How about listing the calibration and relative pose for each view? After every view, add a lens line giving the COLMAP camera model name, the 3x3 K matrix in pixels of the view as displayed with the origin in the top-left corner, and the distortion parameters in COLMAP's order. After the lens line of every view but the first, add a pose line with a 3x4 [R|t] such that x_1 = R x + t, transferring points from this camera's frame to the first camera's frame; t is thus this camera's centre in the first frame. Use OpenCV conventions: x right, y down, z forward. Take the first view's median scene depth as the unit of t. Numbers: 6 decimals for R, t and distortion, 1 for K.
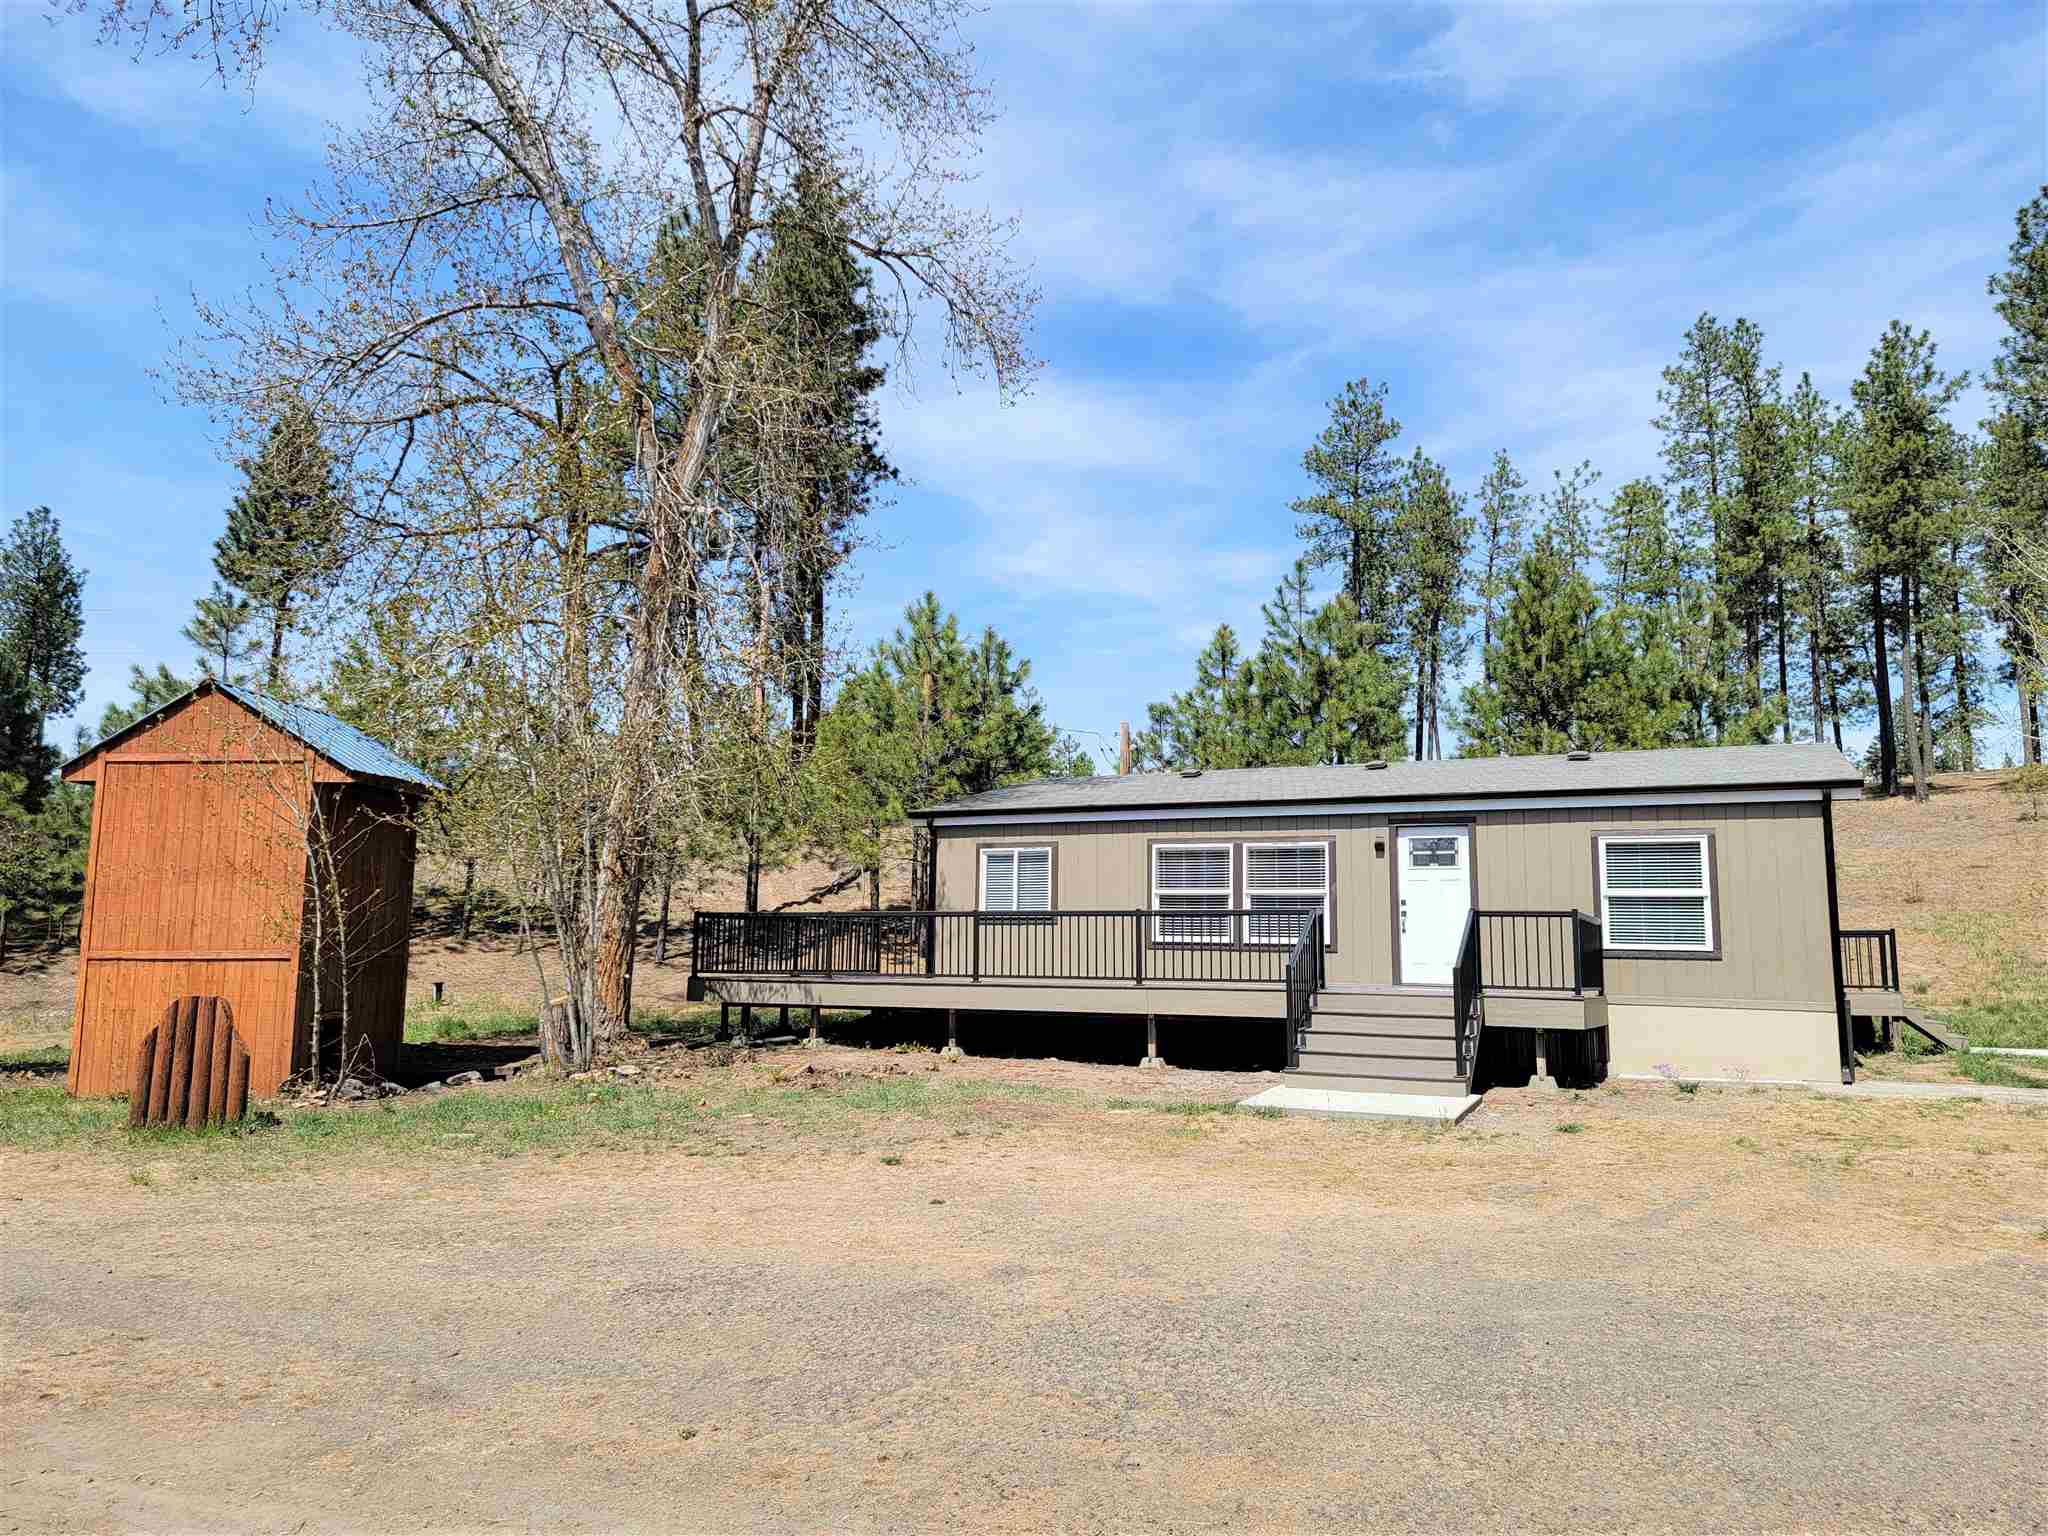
lens RADIAL K [[1404.4, 0, 1032.1], [0, 1404.4, 769.4], [0, 0, 1]] dist [0.091522, -0.079465]
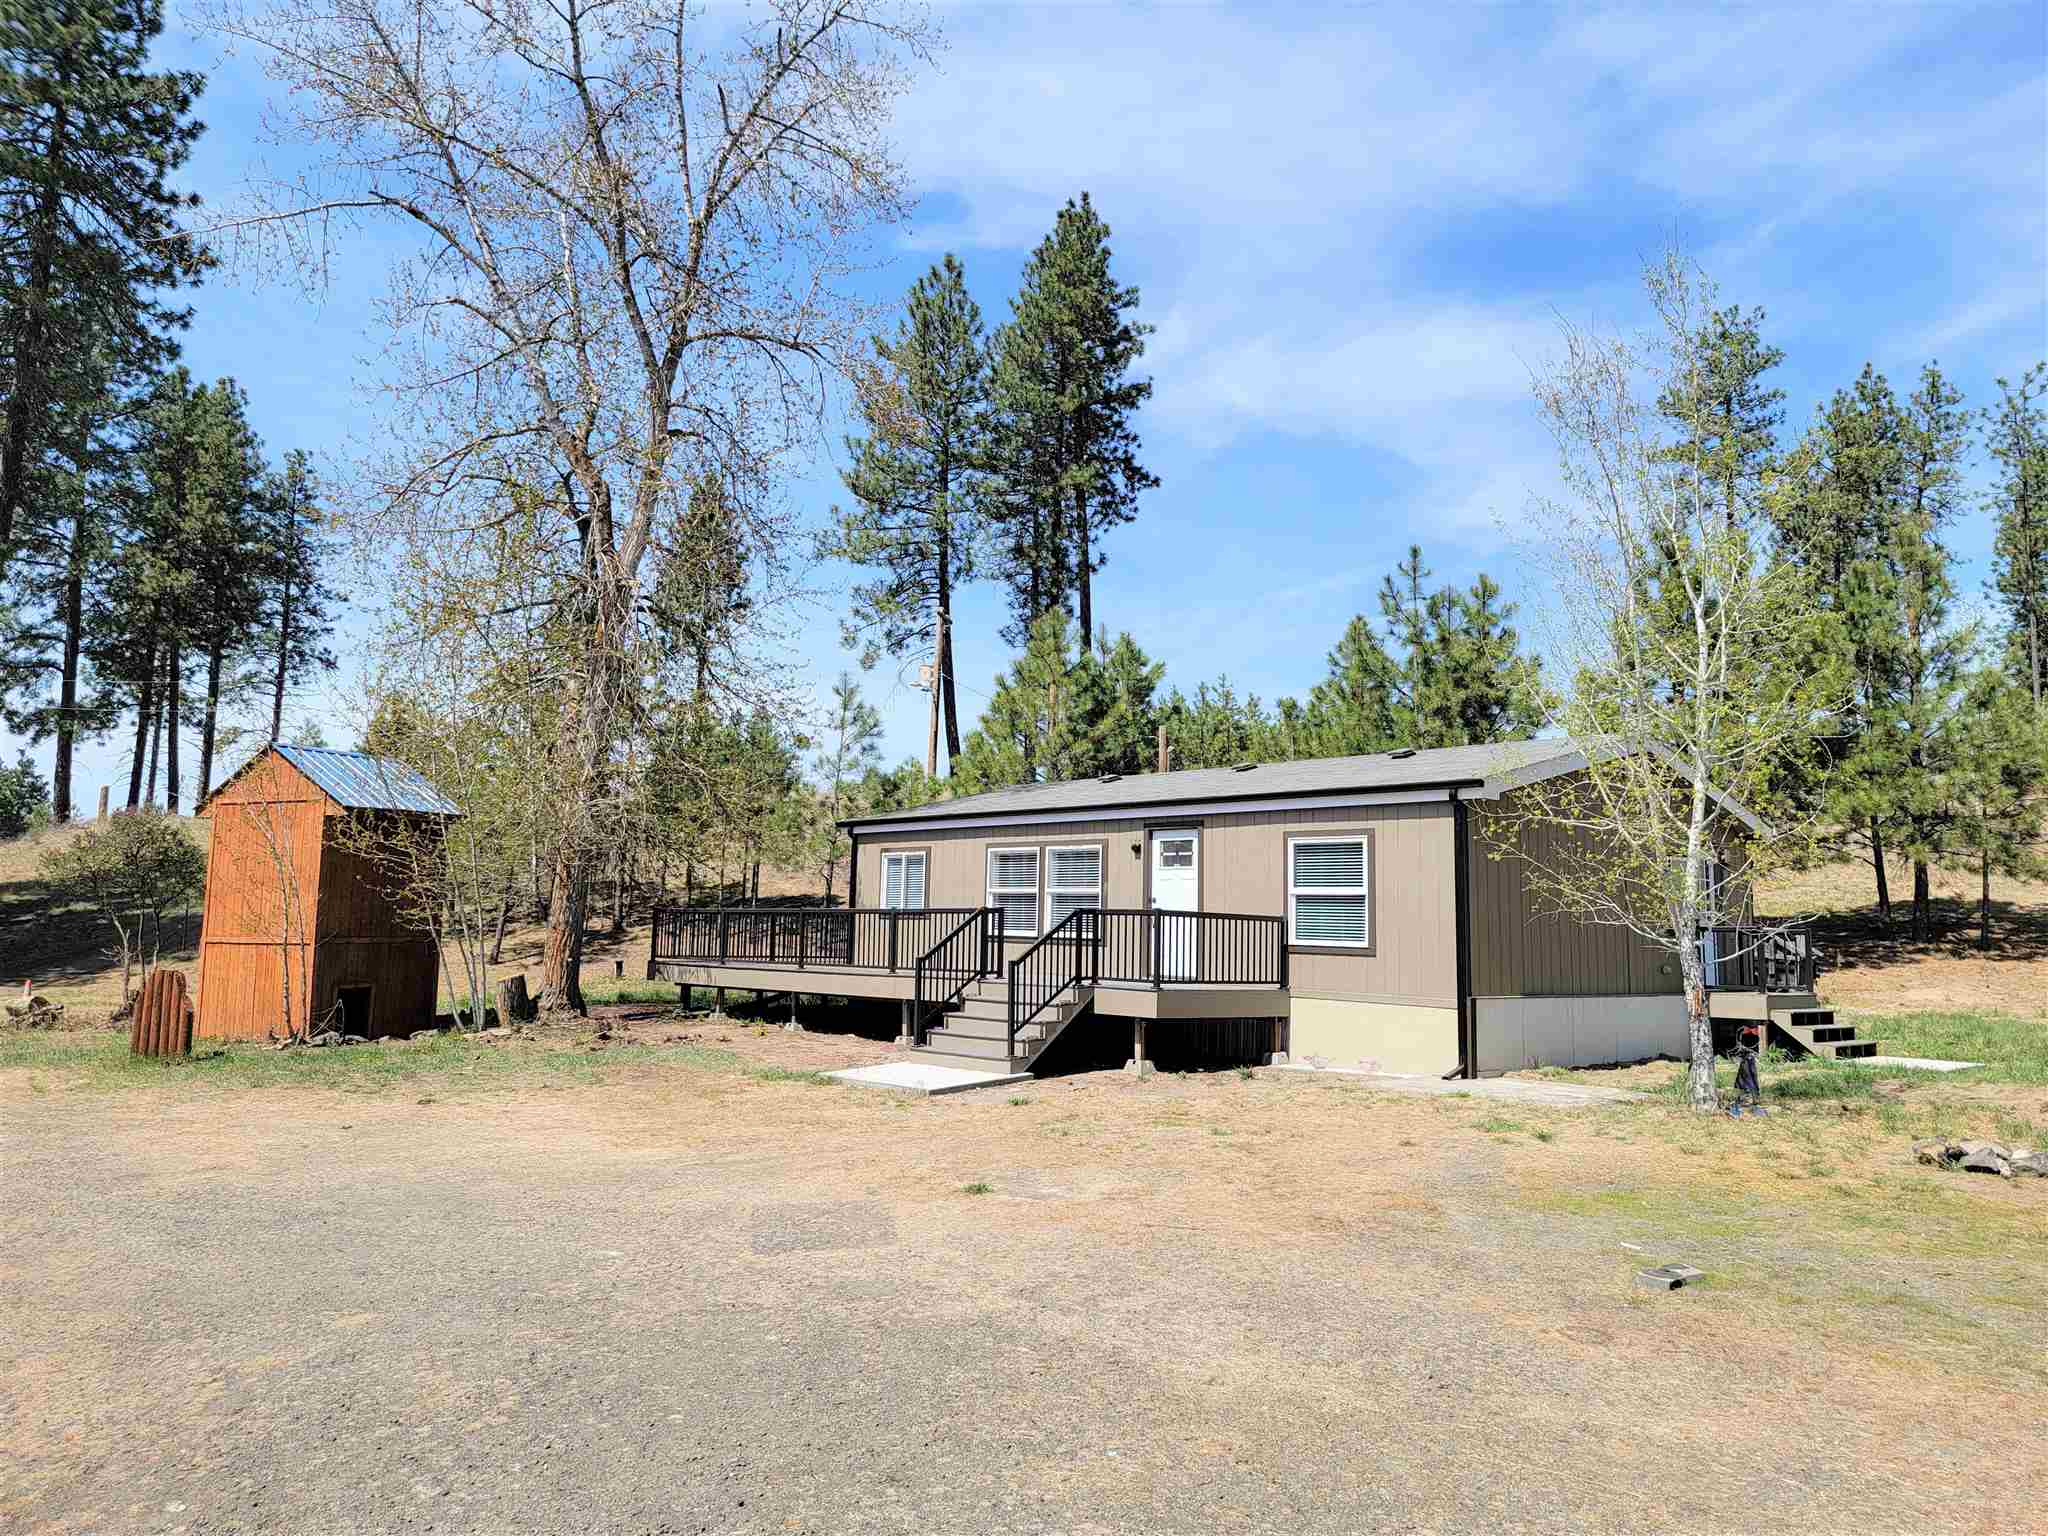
lens RADIAL K [[1404.4, 0, 1032.1], [0, 1404.4, 769.4], [0, 0, 1]] dist [0.091522, -0.079465]
pose [[0.933357, -0.033775, -0.357357, 0.293399], [0.037556, 0.999288, 0.003643, -0.006838], [0.356979, -0.016821, 0.933961, -0.018296]]
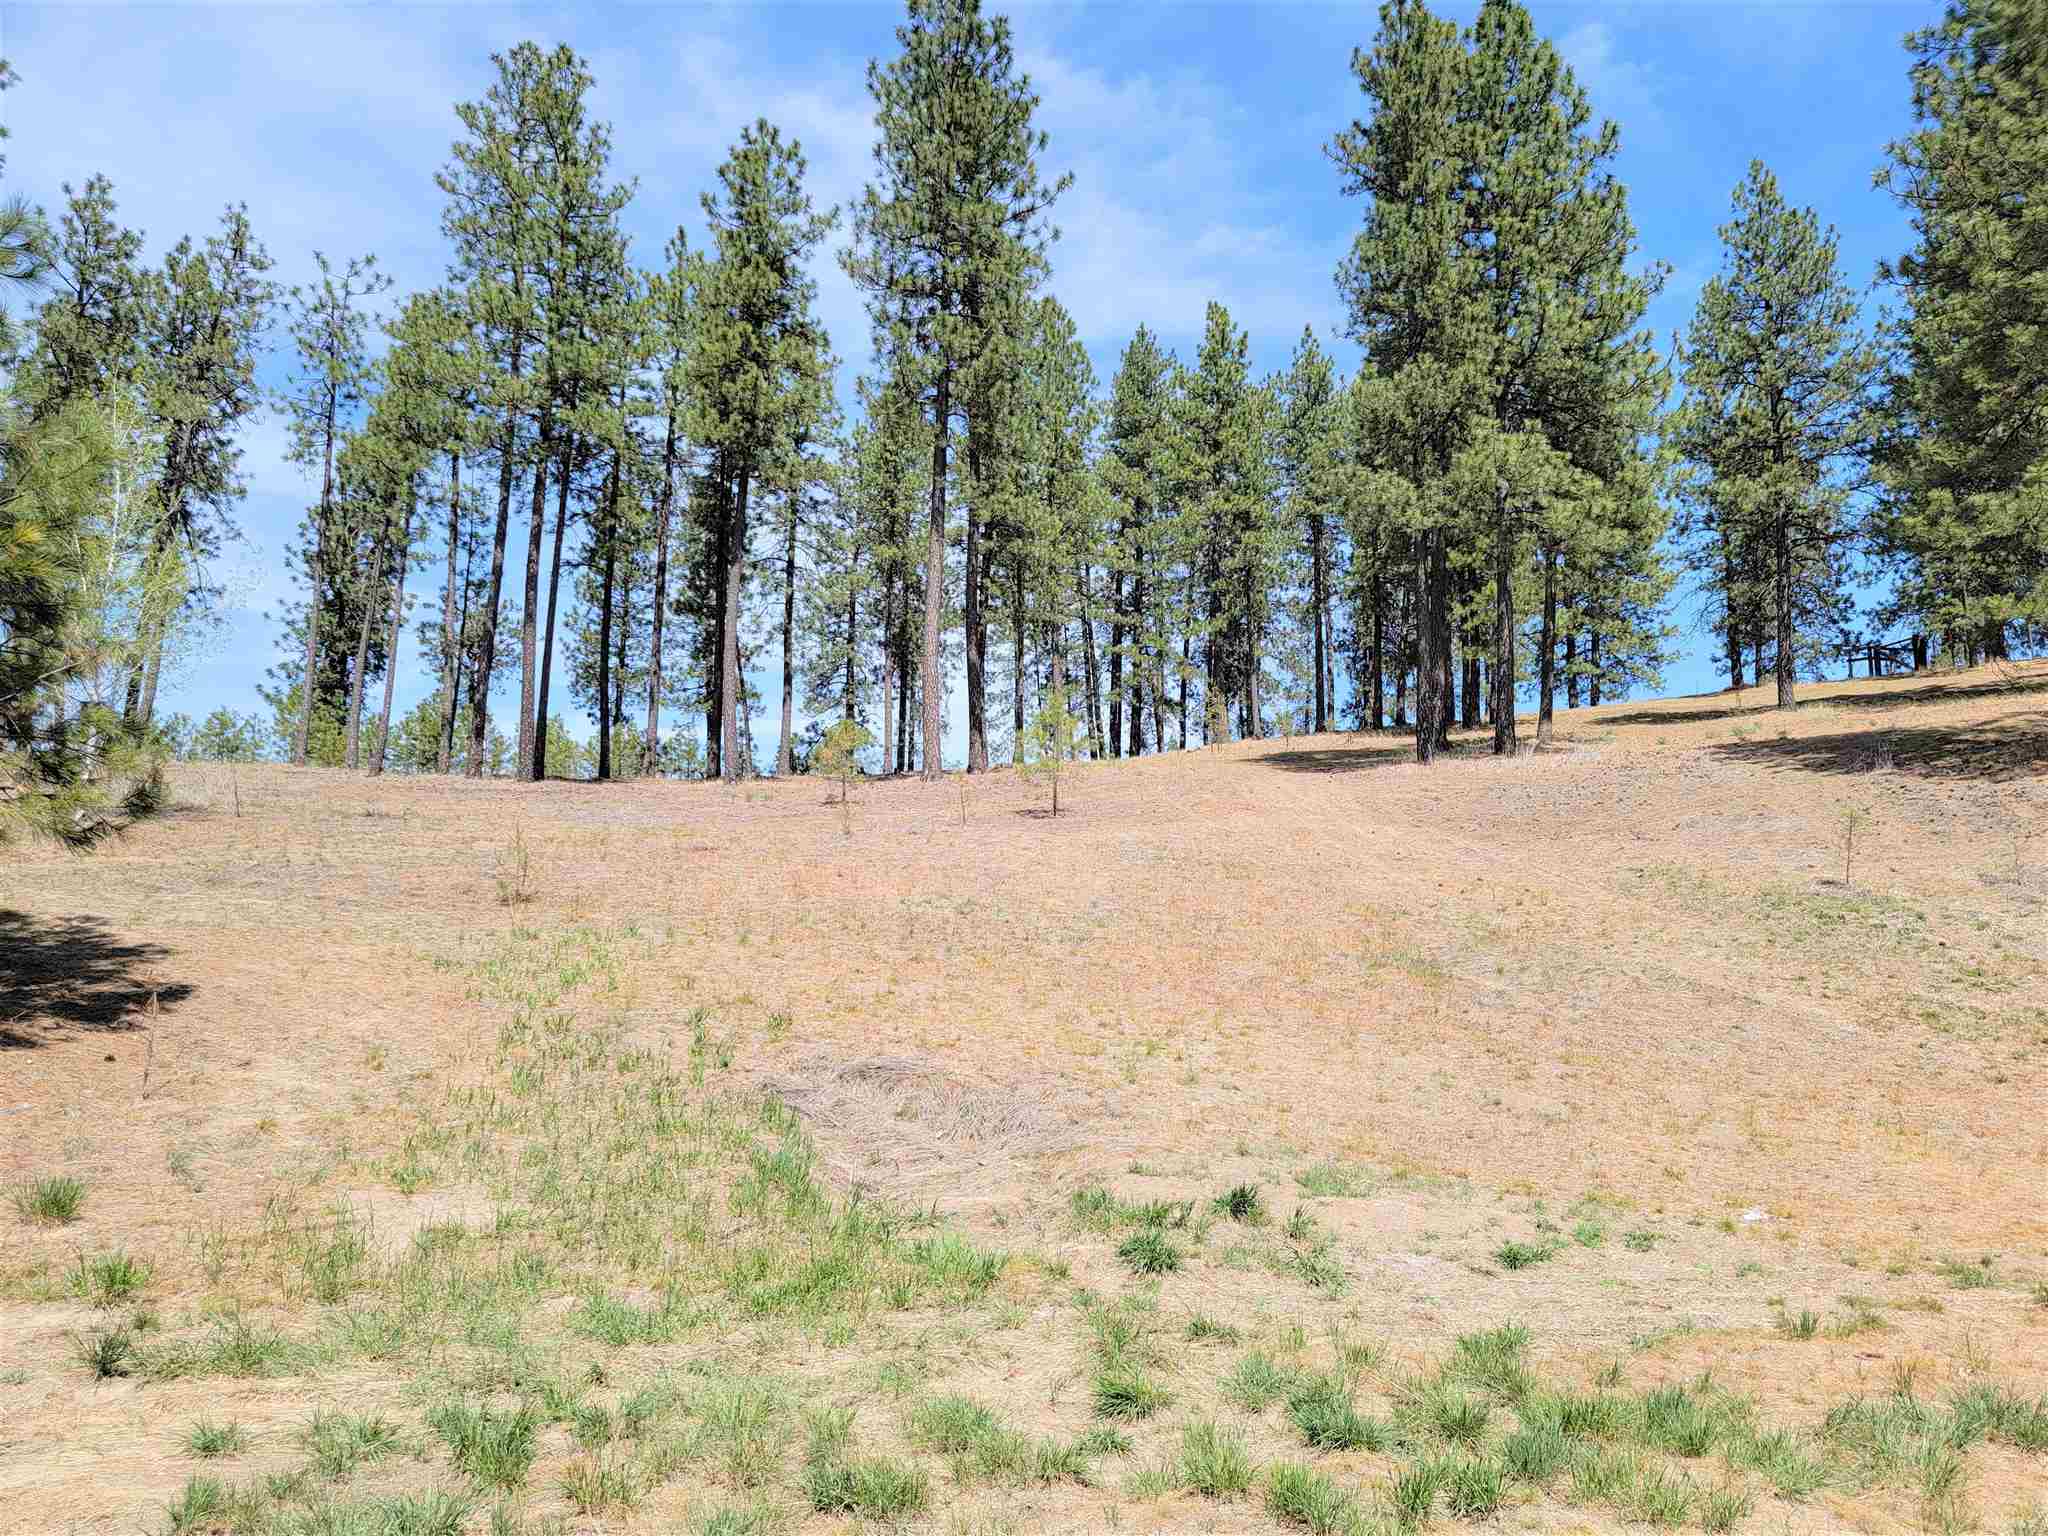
lens RADIAL K [[1401.4, 0, 1014.7], [0, 1401.4, 775.6], [0, 0, 1]] dist [0.102028, -0.086782]
pose [[0.787447, 0.092899, 0.609341, 0.546135], [-0.078155, 0.995646, -0.050795, 0.073993], [-0.611407, -0.007625, 0.791279, 0.661808]]
